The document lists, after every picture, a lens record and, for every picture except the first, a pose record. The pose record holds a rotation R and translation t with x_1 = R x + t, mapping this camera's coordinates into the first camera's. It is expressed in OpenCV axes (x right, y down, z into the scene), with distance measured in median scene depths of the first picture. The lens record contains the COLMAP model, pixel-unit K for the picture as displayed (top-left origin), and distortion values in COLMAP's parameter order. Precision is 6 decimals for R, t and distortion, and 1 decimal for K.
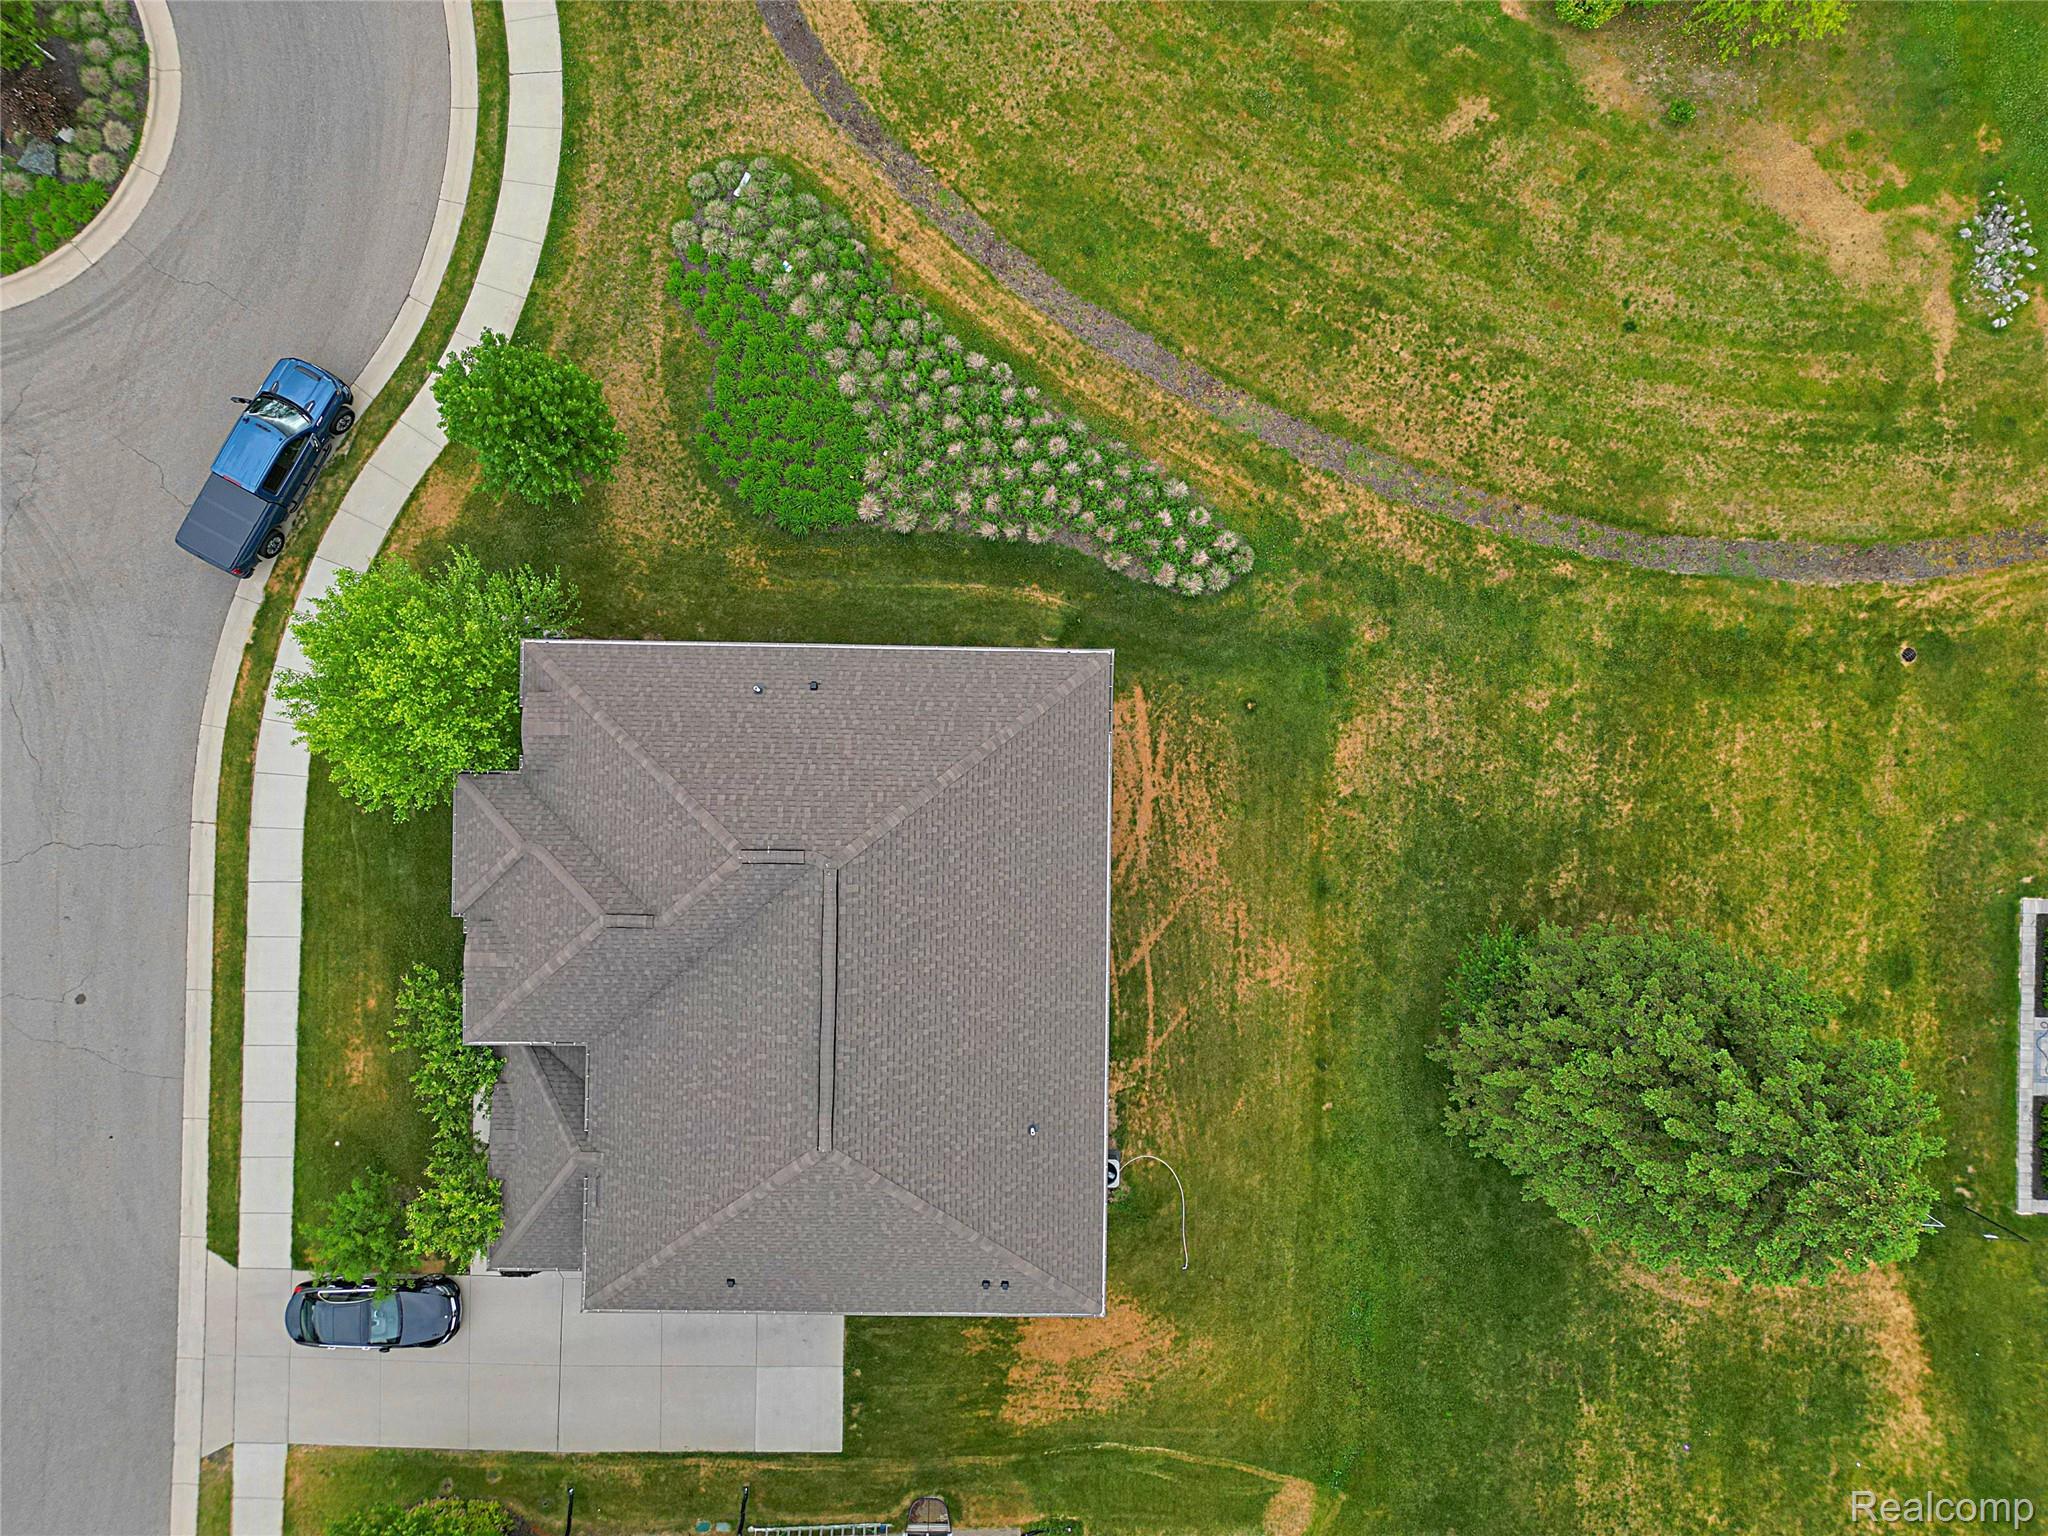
lens RADIAL K [[1426.3, 0, 1020.4], [0, 1426.3, 766.5], [0, 0, 1]] dist [0.081606, -0.077210]
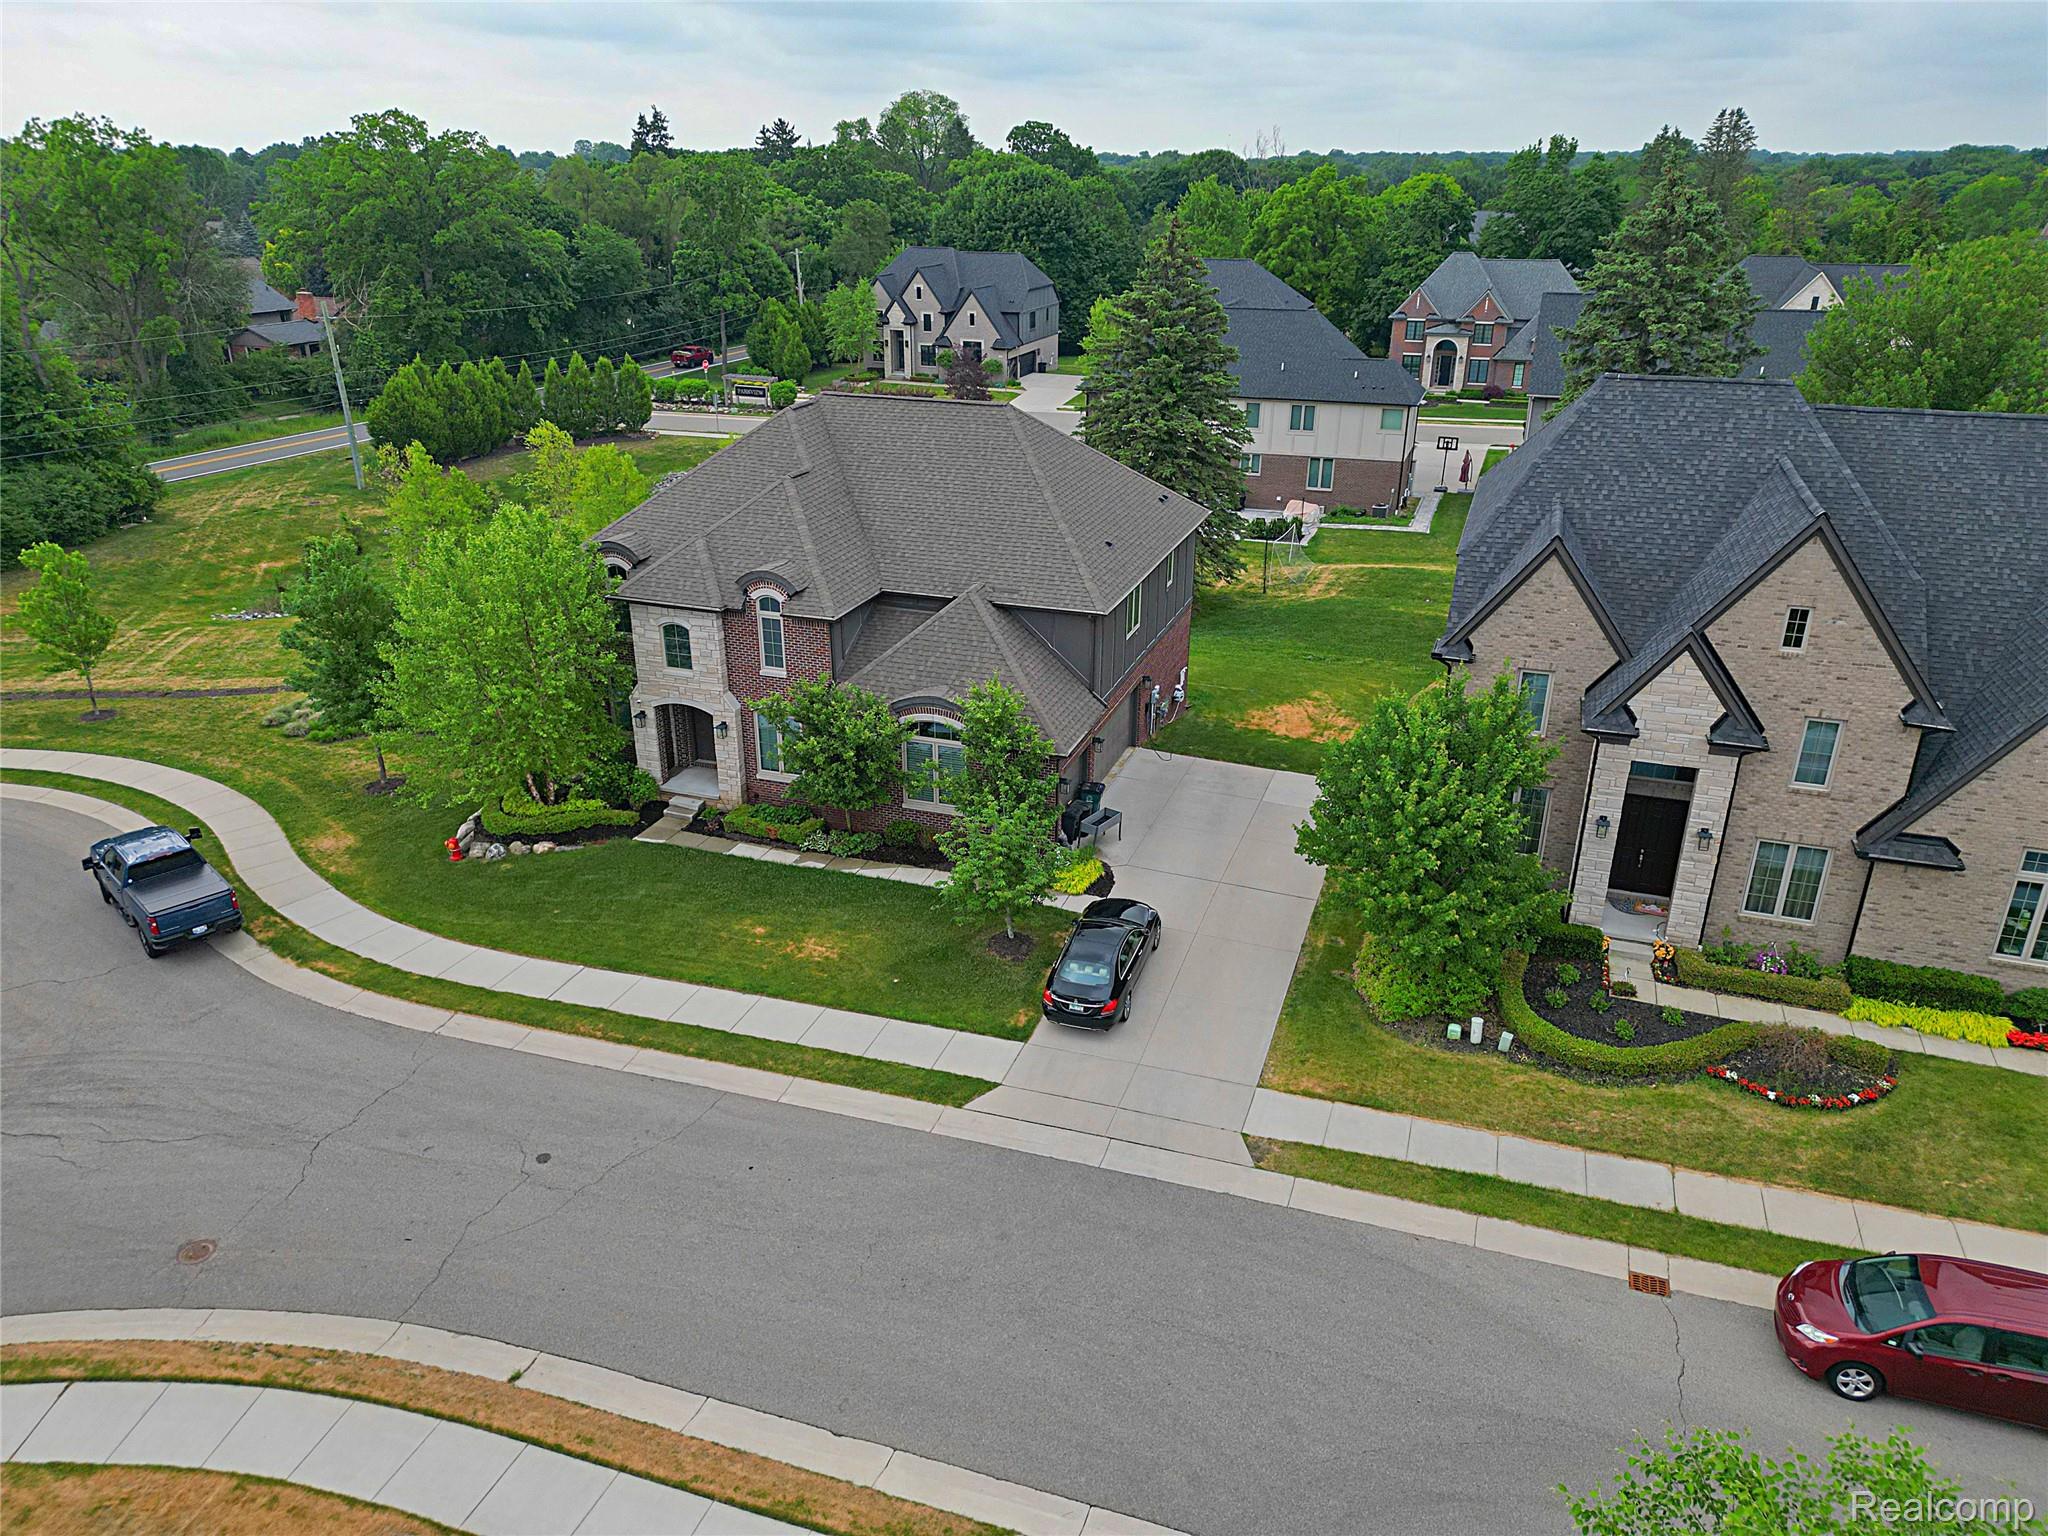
lens RADIAL K [[1426.3, 0, 1020.4], [0, 1426.3, 766.5], [0, 0, 1]] dist [0.081606, -0.077210]
pose [[0.320086, -0.369681, 0.872285, -1.072363], [0.947381, 0.121298, -0.296235, 0.533964], [0.003706, 0.921207, 0.389054, 0.570676]]
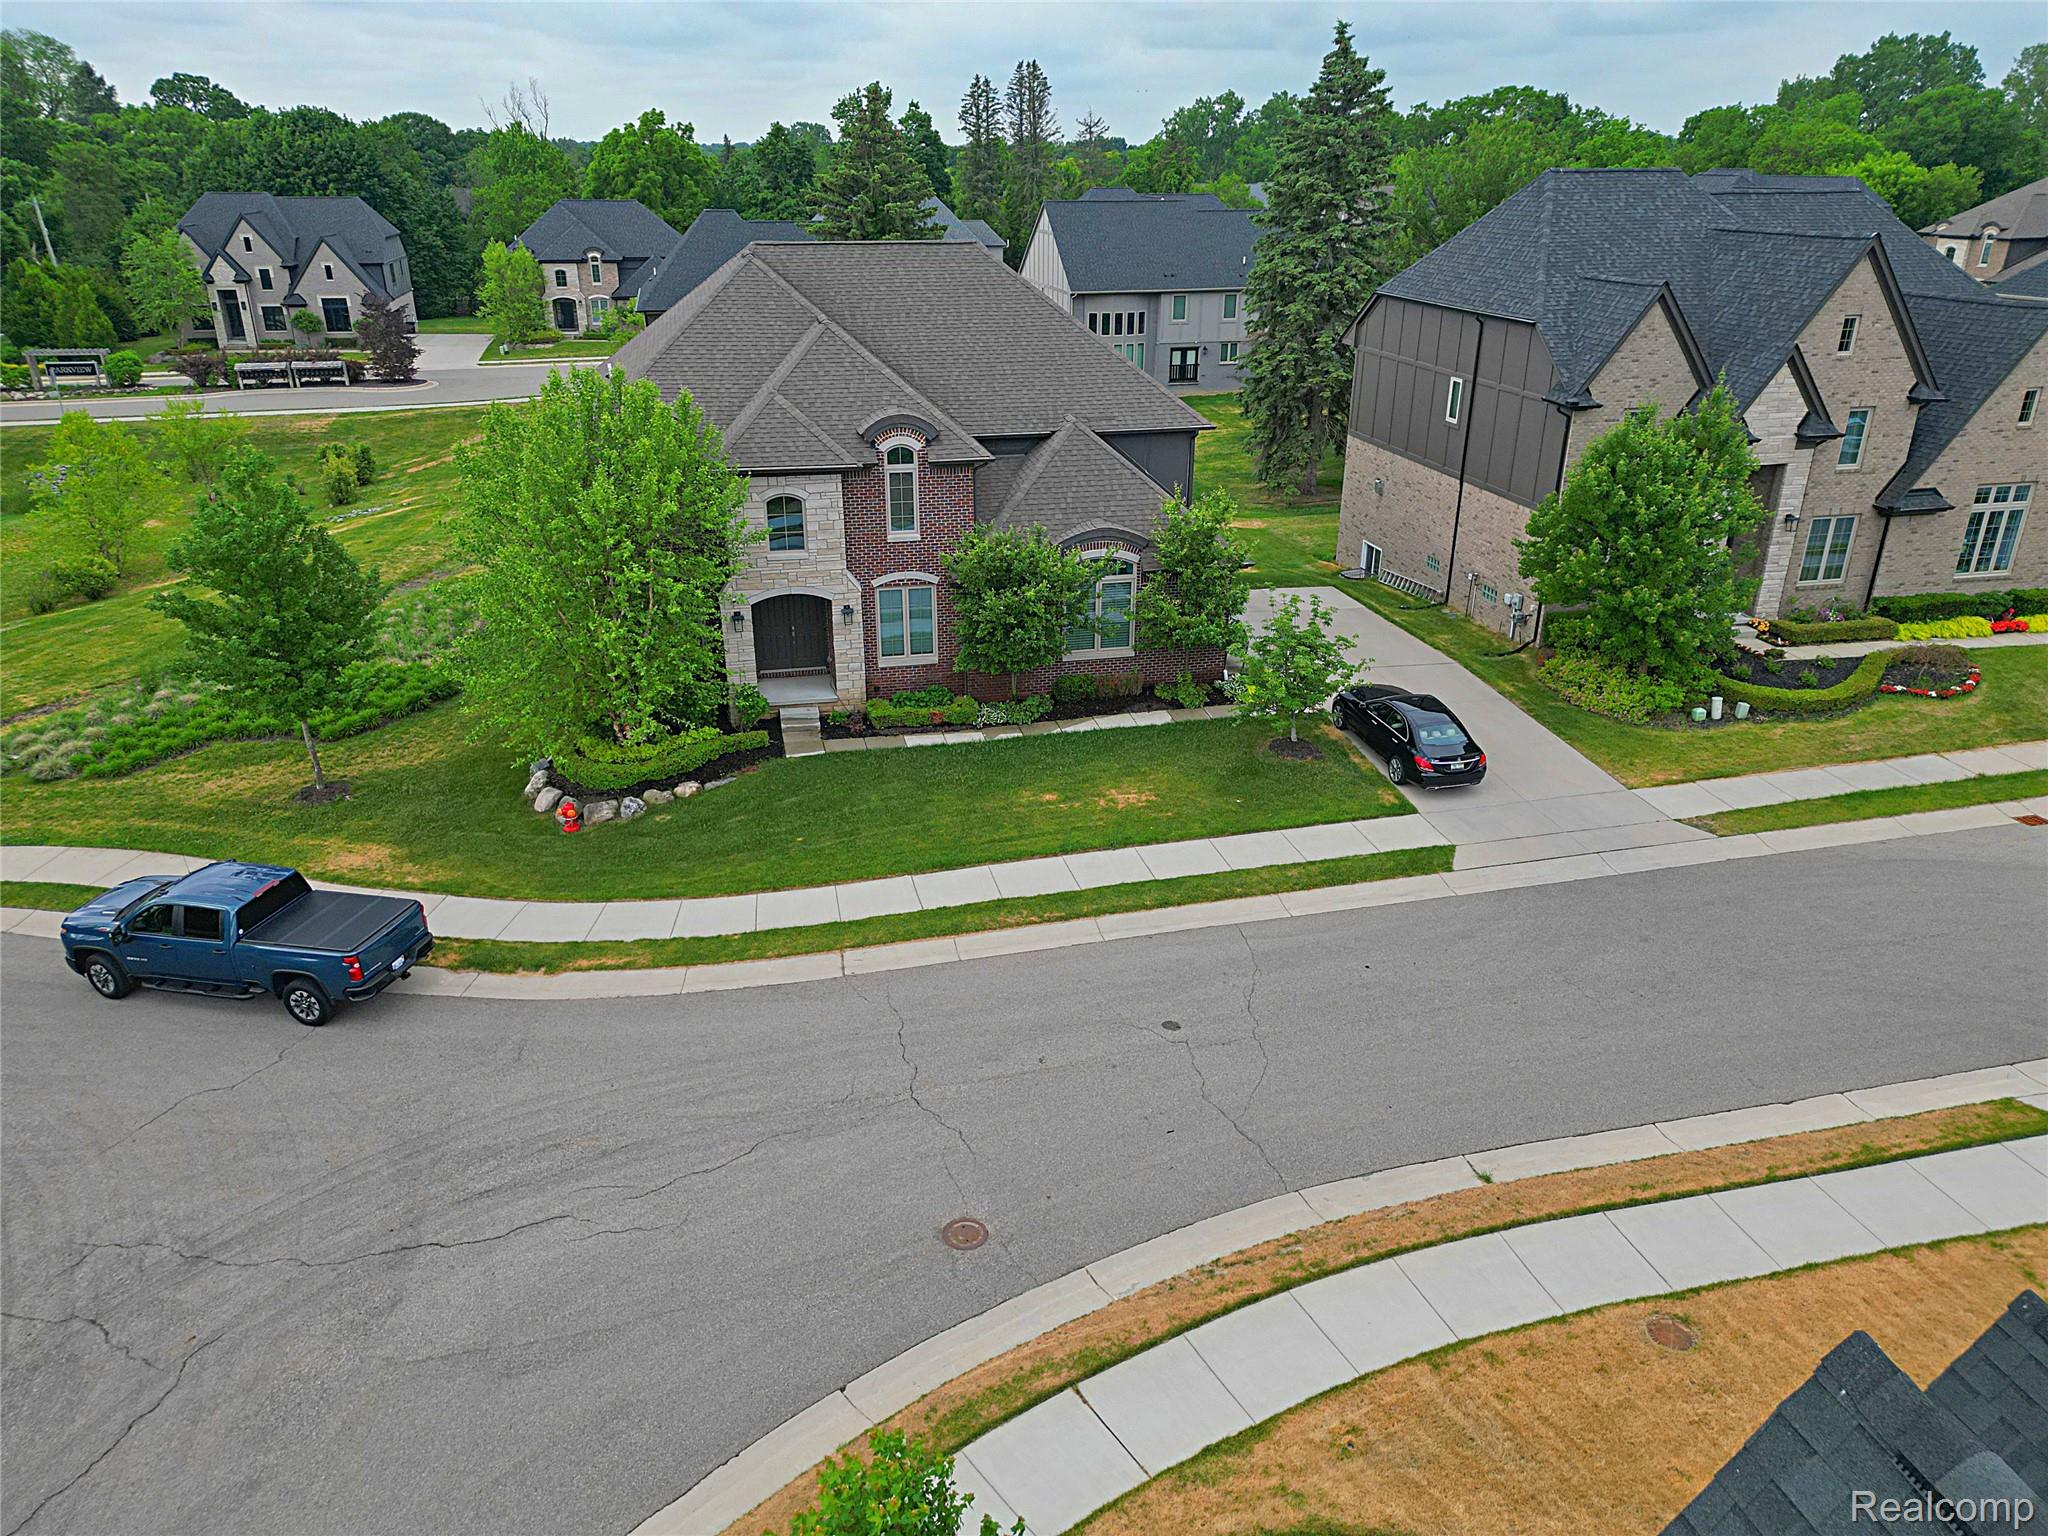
lens RADIAL K [[1426.3, 0, 1020.4], [0, 1426.3, 766.5], [0, 0, 1]] dist [0.081606, -0.077210]
pose [[-0.231924, -0.382777, 0.894255, -1.086946], [0.972729, -0.094140, 0.211981, -0.009183], [0.003043, 0.919032, 0.394172, 0.671845]]
